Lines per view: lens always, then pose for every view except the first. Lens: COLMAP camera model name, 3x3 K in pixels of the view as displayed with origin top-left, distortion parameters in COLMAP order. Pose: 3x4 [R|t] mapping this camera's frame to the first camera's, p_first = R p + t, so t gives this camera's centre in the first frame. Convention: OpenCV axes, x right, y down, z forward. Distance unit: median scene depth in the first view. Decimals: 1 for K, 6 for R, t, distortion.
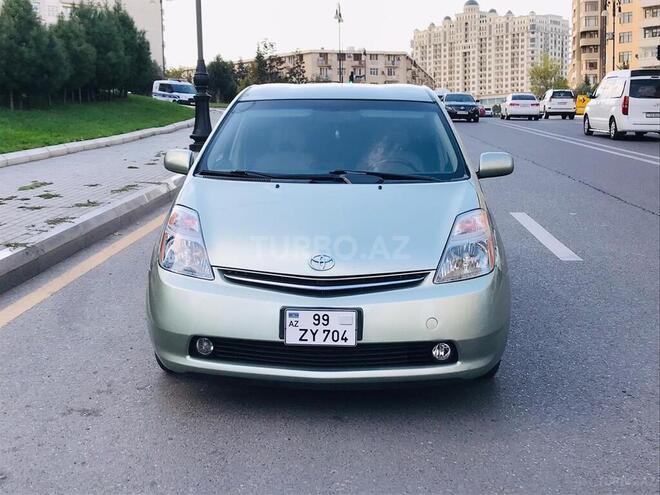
lens RADIAL K [[894.3, 0, 331.9], [0, 894.3, 245.4], [0, 0, 1]] dist [0.041232, 0.000000]
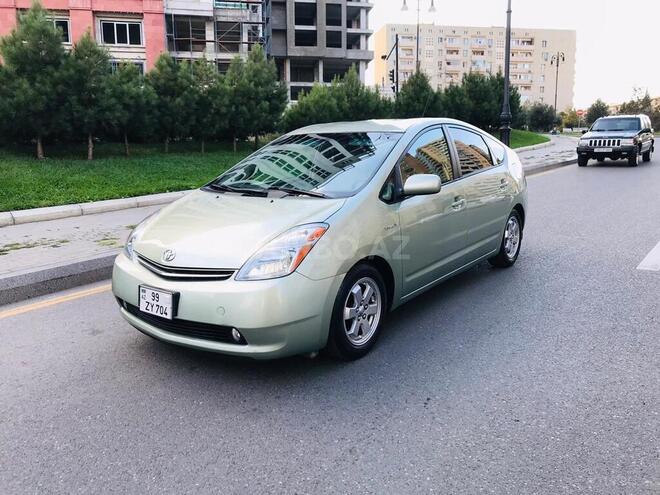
lens RADIAL K [[544.7, 0, 326.0], [0, 544.7, 245.9], [0, 0, 1]] dist [-0.014894, 0.035182]
pose [[0.820627, 0.085370, -0.565051, 0.653481], [-0.061084, 0.996218, 0.061799, -0.061268], [0.568190, -0.016199, 0.822738, 0.446104]]
